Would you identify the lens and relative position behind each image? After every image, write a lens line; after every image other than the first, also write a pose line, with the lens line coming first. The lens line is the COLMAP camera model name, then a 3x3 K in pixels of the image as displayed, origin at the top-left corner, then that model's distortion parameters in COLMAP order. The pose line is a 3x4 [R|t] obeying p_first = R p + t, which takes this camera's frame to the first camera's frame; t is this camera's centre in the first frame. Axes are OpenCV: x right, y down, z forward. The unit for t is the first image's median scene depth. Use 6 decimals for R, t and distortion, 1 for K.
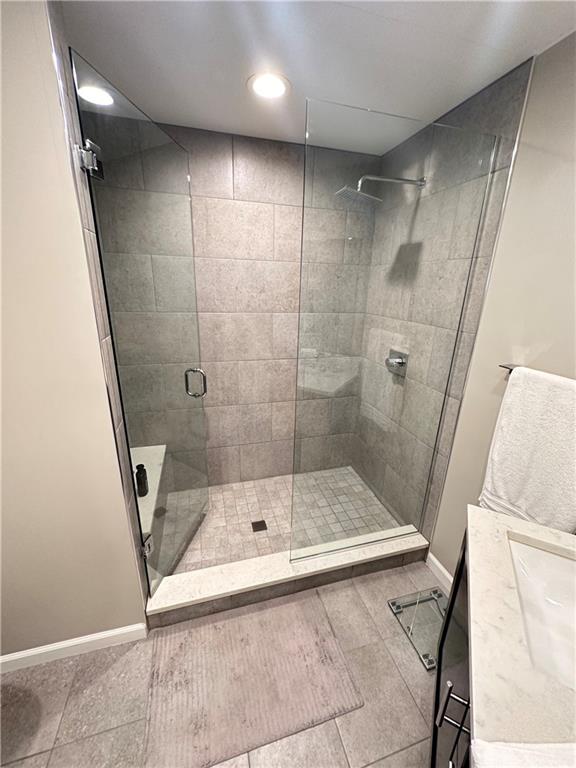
lens RADIAL K [[308.3, 0, 288.0], [0, 308.3, 384.0], [0, 0, 1]] dist [-0.001254, -0.000353]
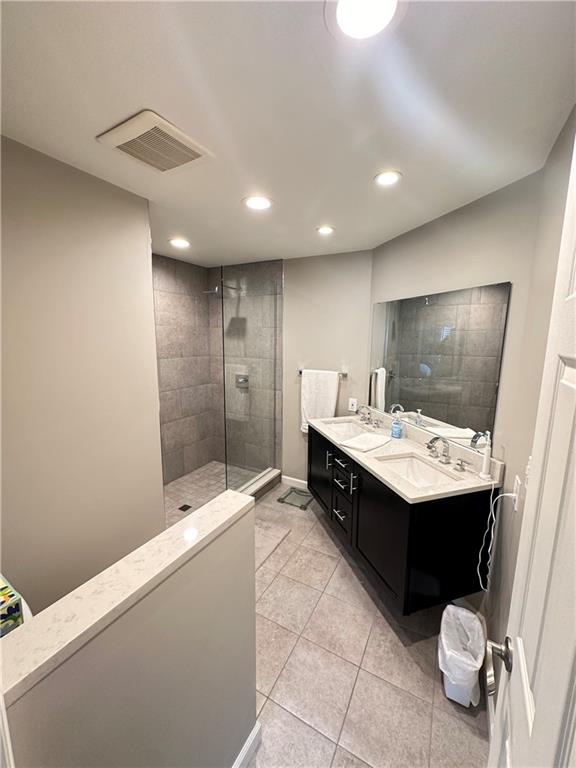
lens RADIAL K [[308.3, 0, 288.0], [0, 308.3, 384.0], [0, 0, 1]] dist [-0.001254, -0.000353]
pose [[0.704916, -0.131395, 0.697014, -0.733911], [0.227839, 0.972560, -0.047084, 0.096375], [-0.671702, 0.191997, 0.715510, -0.467067]]
